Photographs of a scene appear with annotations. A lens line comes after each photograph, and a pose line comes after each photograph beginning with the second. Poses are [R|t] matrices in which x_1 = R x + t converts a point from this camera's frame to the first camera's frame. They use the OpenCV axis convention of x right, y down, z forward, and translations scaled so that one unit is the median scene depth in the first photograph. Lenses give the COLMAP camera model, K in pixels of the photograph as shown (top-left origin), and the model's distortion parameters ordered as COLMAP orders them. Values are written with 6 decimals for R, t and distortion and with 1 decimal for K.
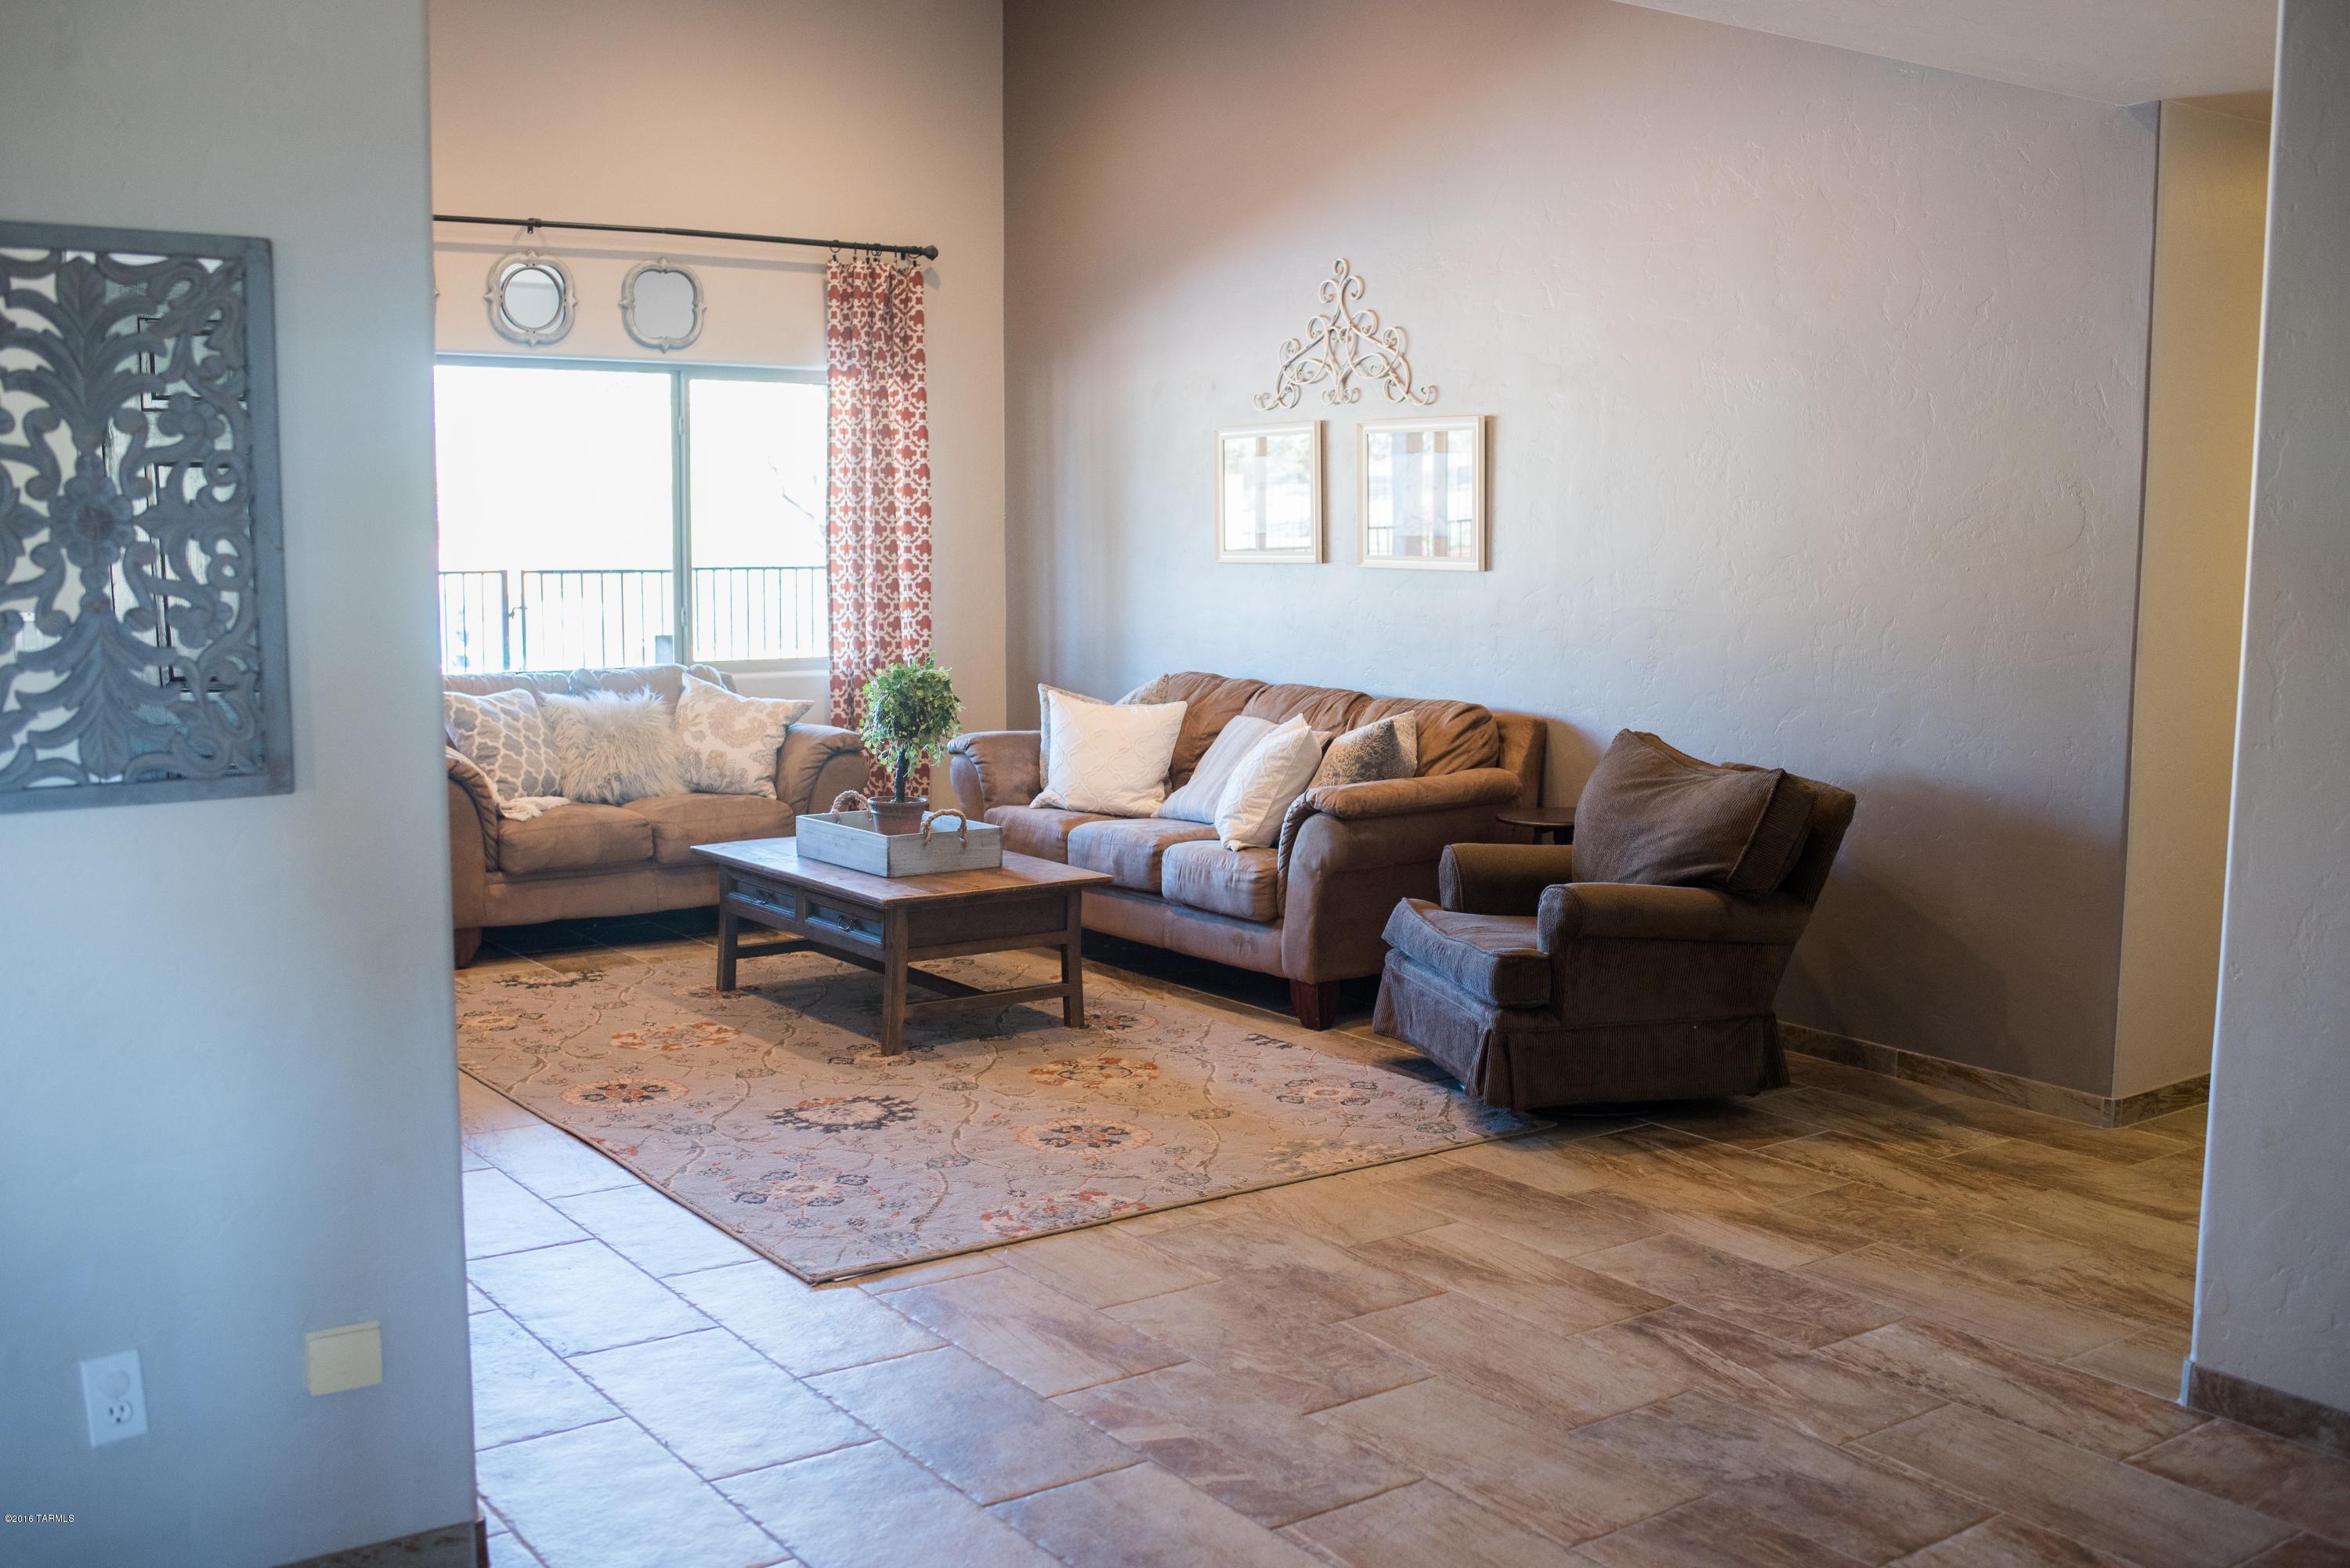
lens RADIAL K [[2277.2, 0, 1175.0], [0, 2277.2, 784.0], [0, 0, 1]] dist [-0.070454, 0.002447]
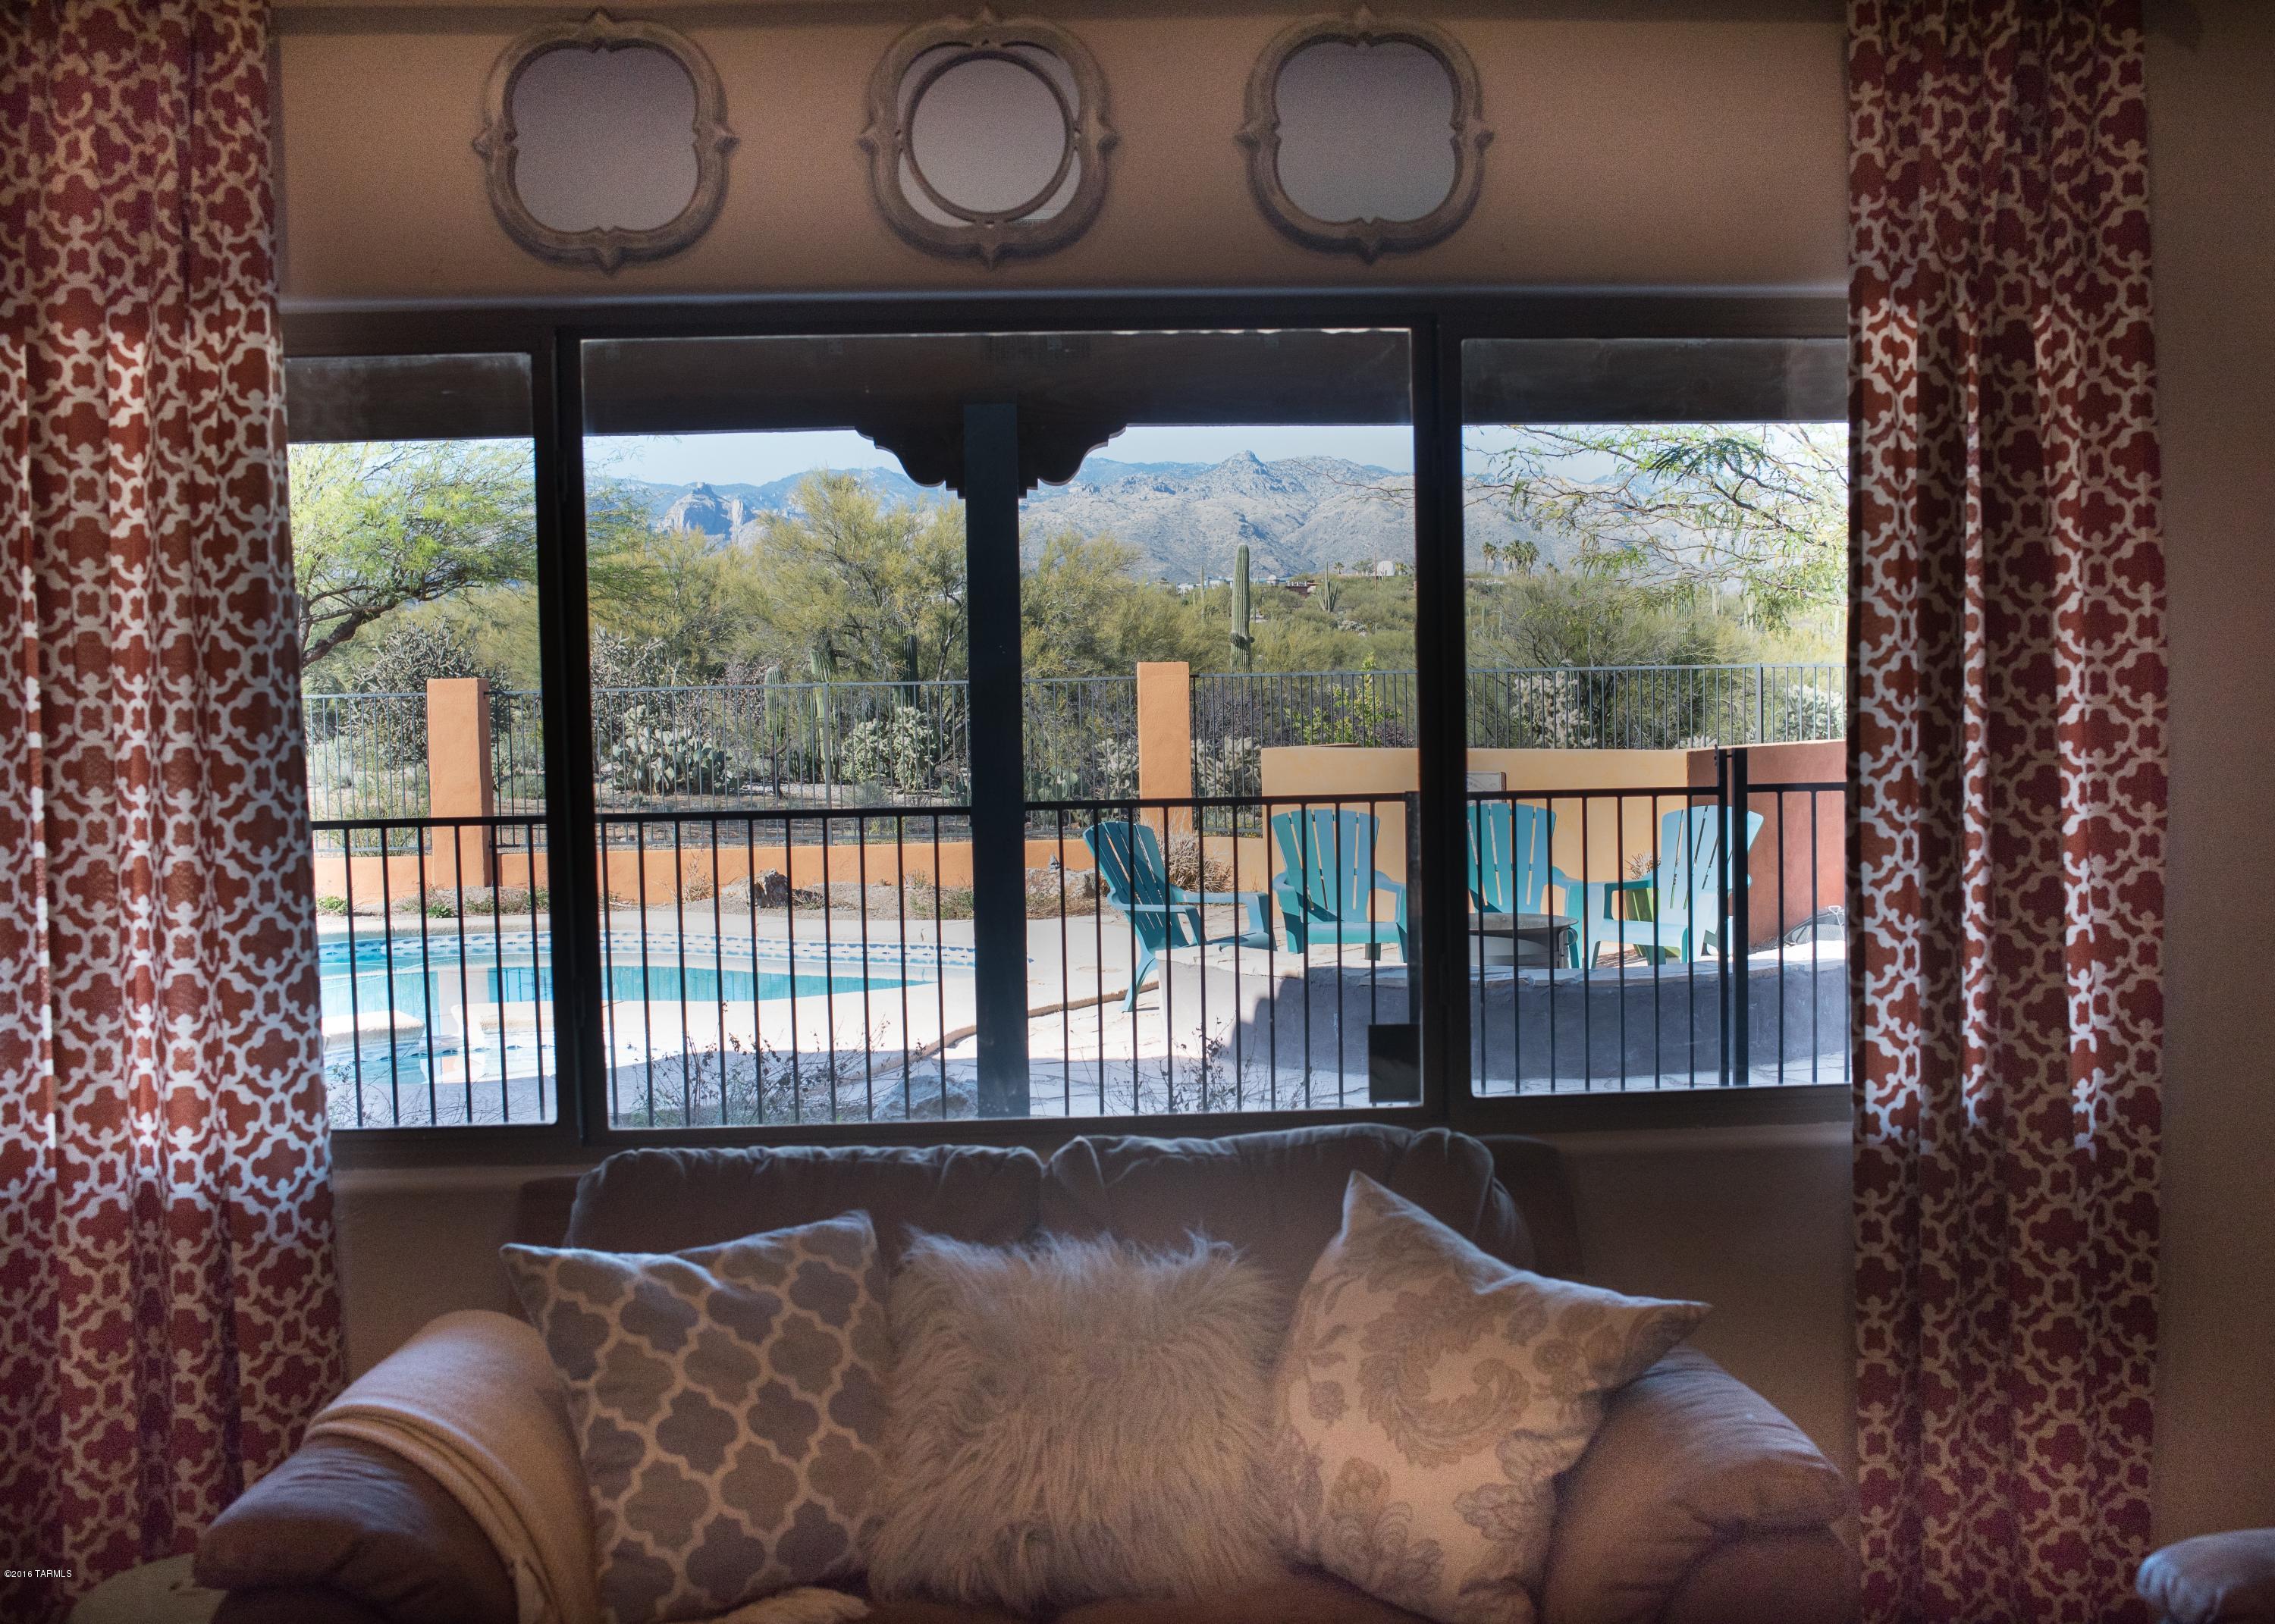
lens RADIAL K [[2520.1, 0, 1137.5], [0, 2520.1, 812.0], [0, 0, 1]] dist [-0.074498, 0.025065]
pose [[0.848376, 0.008123, -0.529332, -0.046612], [-0.039177, 0.998104, -0.047474, -0.088646], [0.527943, 0.061013, 0.847086, 0.698314]]
